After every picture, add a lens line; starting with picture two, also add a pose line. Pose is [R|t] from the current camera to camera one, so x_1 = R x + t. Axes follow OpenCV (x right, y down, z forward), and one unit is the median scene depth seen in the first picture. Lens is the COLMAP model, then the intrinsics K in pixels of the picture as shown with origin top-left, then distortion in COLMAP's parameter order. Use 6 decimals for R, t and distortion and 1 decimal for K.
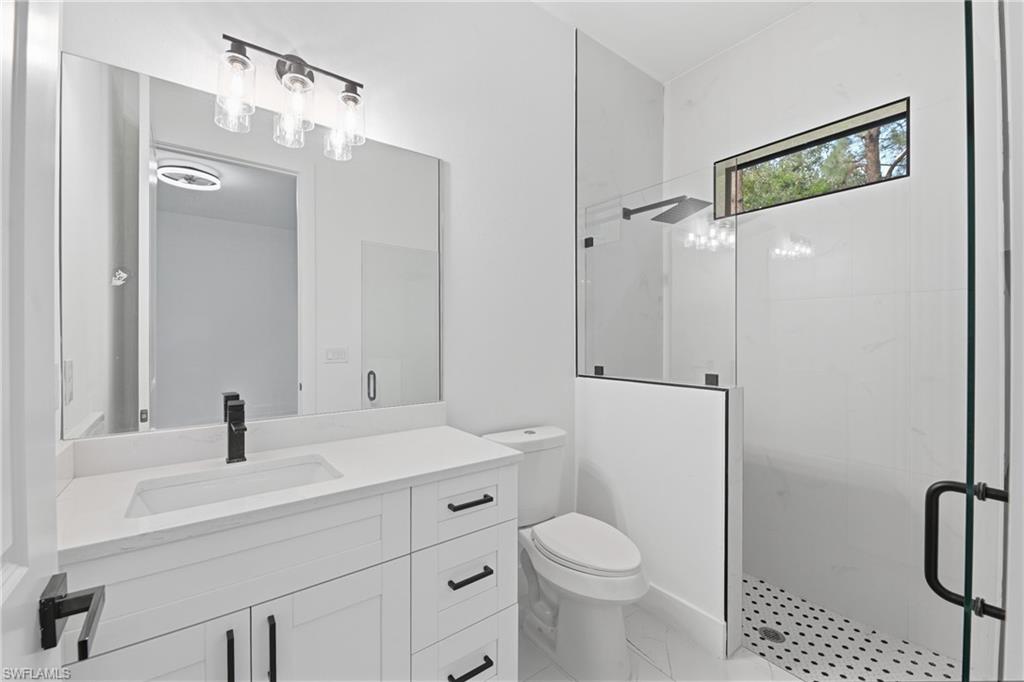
lens RADIAL K [[423.9, 0, 519.4], [0, 423.9, 339.8], [0, 0, 1]] dist [-0.000217, -0.000363]
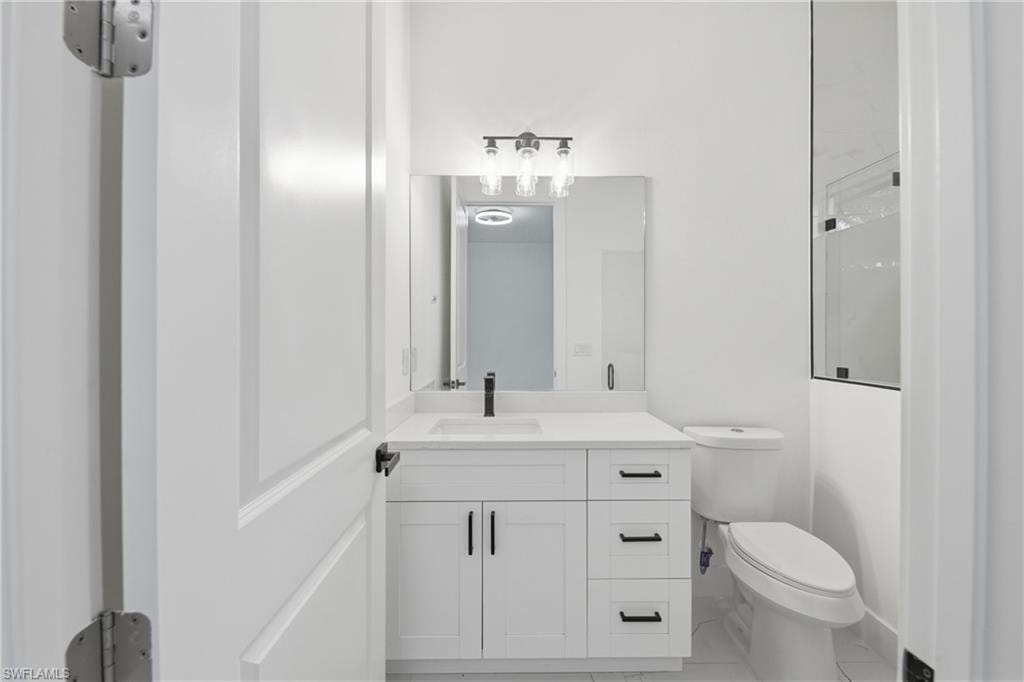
lens RADIAL K [[423.9, 0, 510.0], [0, 423.9, 337.0], [0, 0, 1]] dist [-0.000217, -0.000363]
pose [[0.791964, 0.003276, -0.610558, 0.224267], [-0.002964, 0.999994, 0.001521, 0.000776], [0.610560, 0.000605, 0.791970, -0.111603]]
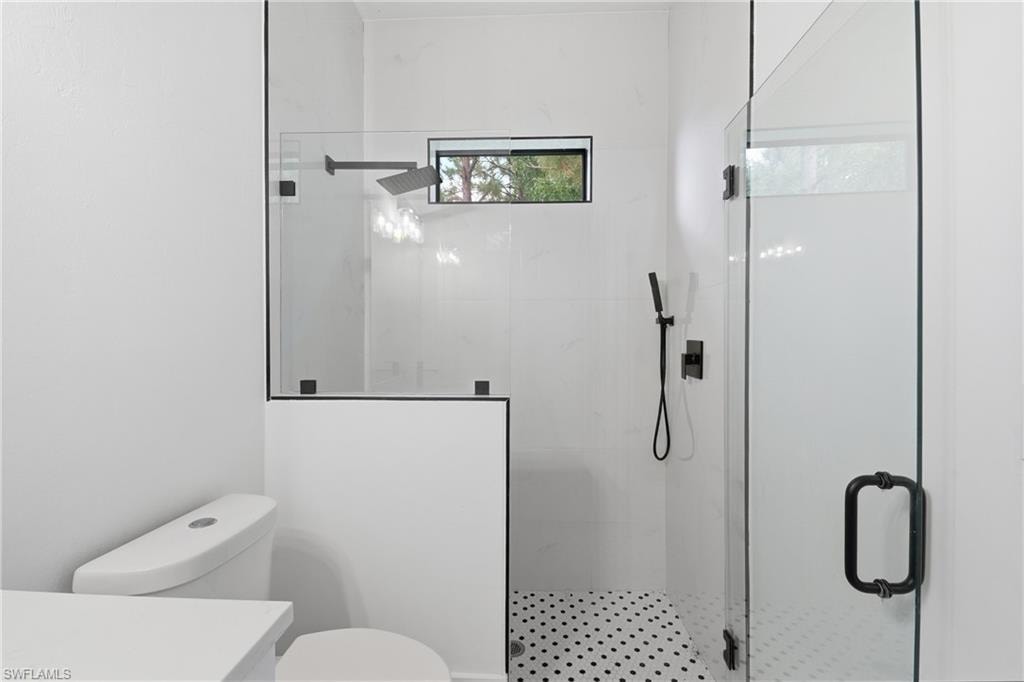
lens RADIAL K [[418.3, 0, 518.2], [0, 418.3, 341.0], [0, 0, 1]] dist [0.003980, 0.000160]
pose [[0.636805, -0.004698, 0.771011, -0.132024], [0.003671, 0.999989, 0.003061, -0.000077], [-0.771016, 0.000882, 0.636815, 0.421262]]
